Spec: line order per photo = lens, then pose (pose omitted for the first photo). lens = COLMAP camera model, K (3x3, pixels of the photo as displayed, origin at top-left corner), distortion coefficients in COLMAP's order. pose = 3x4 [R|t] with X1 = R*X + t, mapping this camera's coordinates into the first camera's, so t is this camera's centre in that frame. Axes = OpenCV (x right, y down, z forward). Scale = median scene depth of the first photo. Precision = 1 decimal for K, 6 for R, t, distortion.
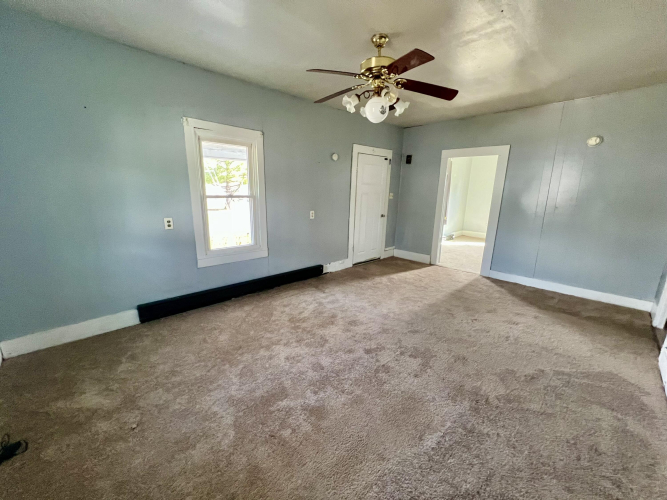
lens RADIAL K [[267.4, 0, 331.5], [0, 267.4, 251.0], [0, 0, 1]] dist [0.000197, -0.000123]
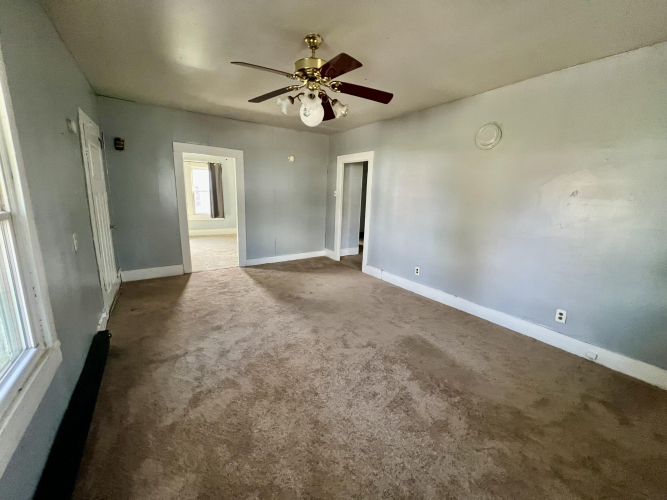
lens RADIAL K [[267.4, 0, 331.5], [0, 267.4, 251.0], [0, 0, 1]] dist [0.000197, -0.000123]
pose [[0.162013, -0.223565, 0.961130, -0.508687], [0.195212, 0.962010, 0.190864, -0.130085], [-0.967287, 0.156701, 0.199501, 0.489994]]
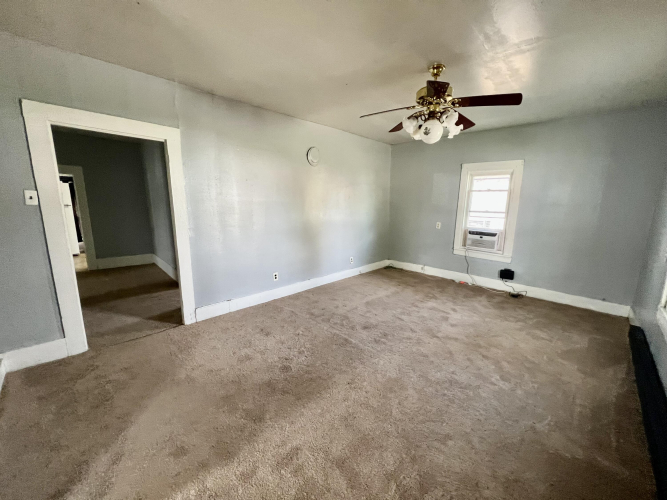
lens RADIAL K [[267.4, 0, 331.5], [0, 267.4, 251.0], [0, 0, 1]] dist [0.000197, -0.000123]
pose [[-0.998677, -0.031306, -0.040803, 0.356544], [-0.045104, 0.914349, 0.402407, -0.301072], [0.024711, 0.403715, -0.914551, 1.283476]]
